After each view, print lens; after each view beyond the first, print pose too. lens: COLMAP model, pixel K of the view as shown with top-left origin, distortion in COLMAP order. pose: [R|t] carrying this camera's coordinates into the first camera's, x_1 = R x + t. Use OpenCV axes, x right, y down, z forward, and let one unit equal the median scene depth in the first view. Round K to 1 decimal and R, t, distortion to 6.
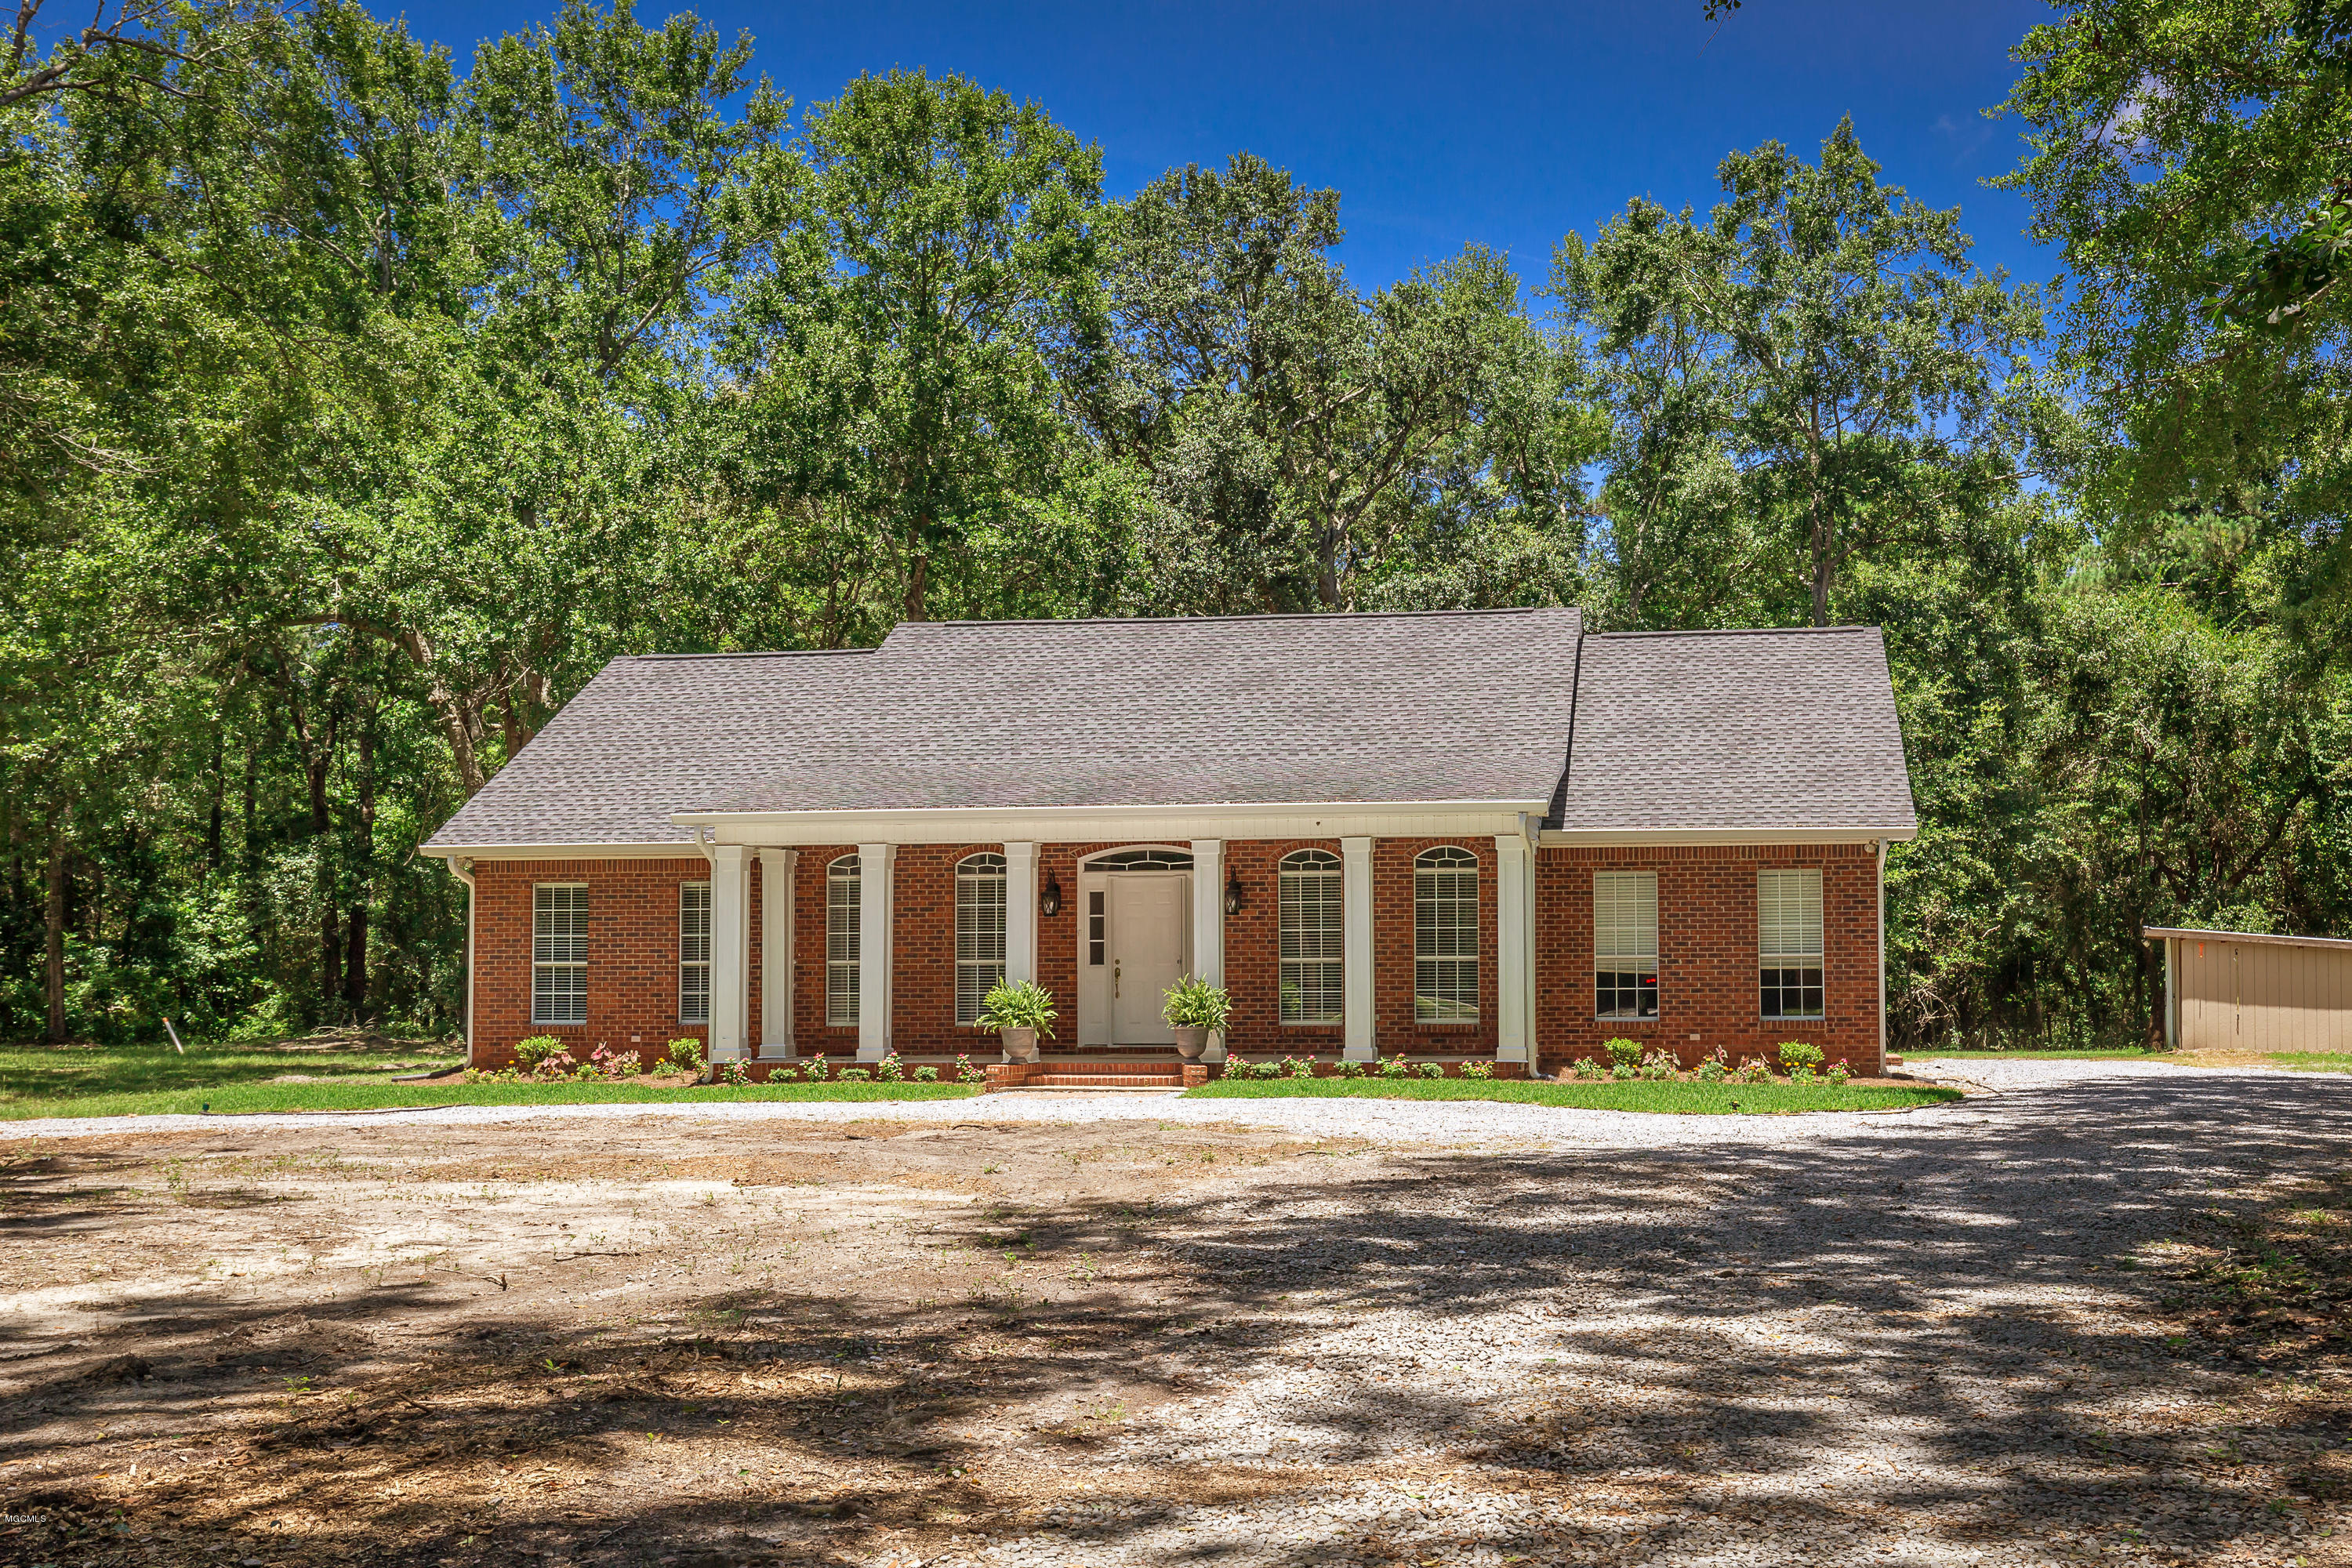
lens RADIAL K [[2334.3, 0, 1372.3], [0, 2334.3, 833.9], [0, 0, 1]] dist [-0.001099, 0.000000]
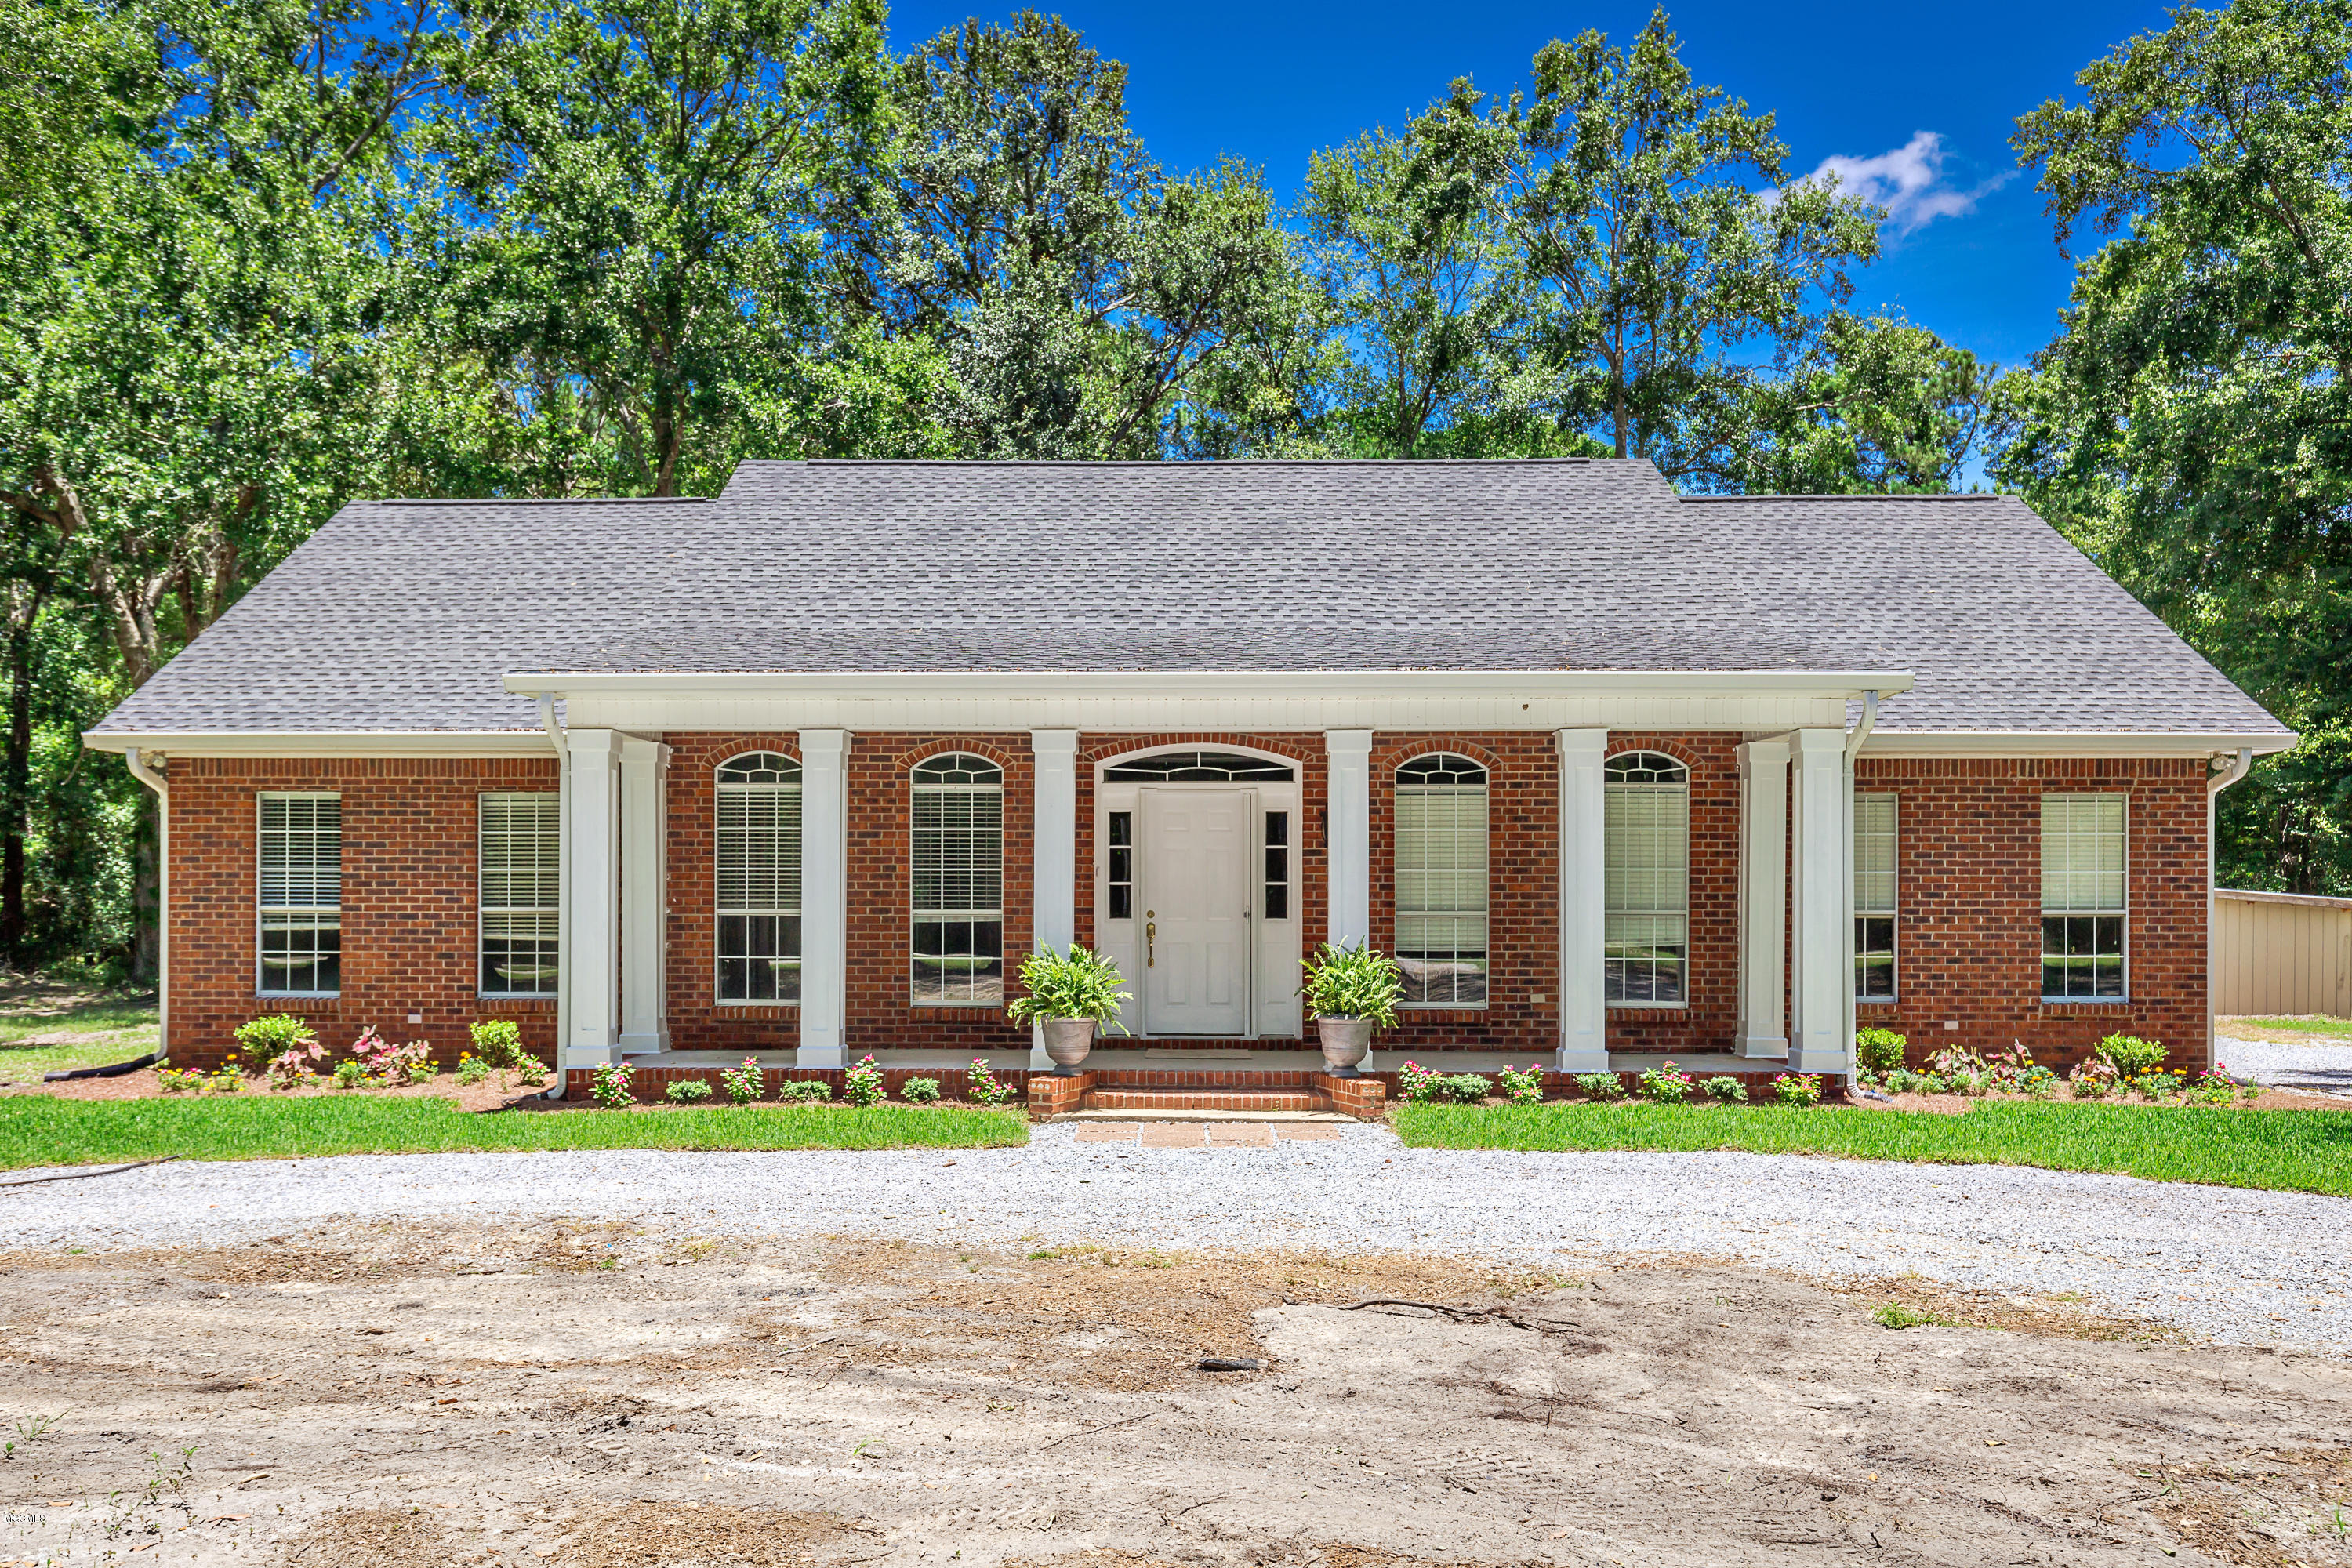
lens RADIAL K [[1935.3, 0, 1095.2], [0, 1935.3, 902.2], [0, 0, 1]] dist [-0.002034, 0.009981]
pose [[0.995526, 0.007877, 0.094160, -0.173064], [-0.012935, 0.998499, 0.053225, 0.020568], [-0.093600, -0.054205, 0.994133, 0.422942]]
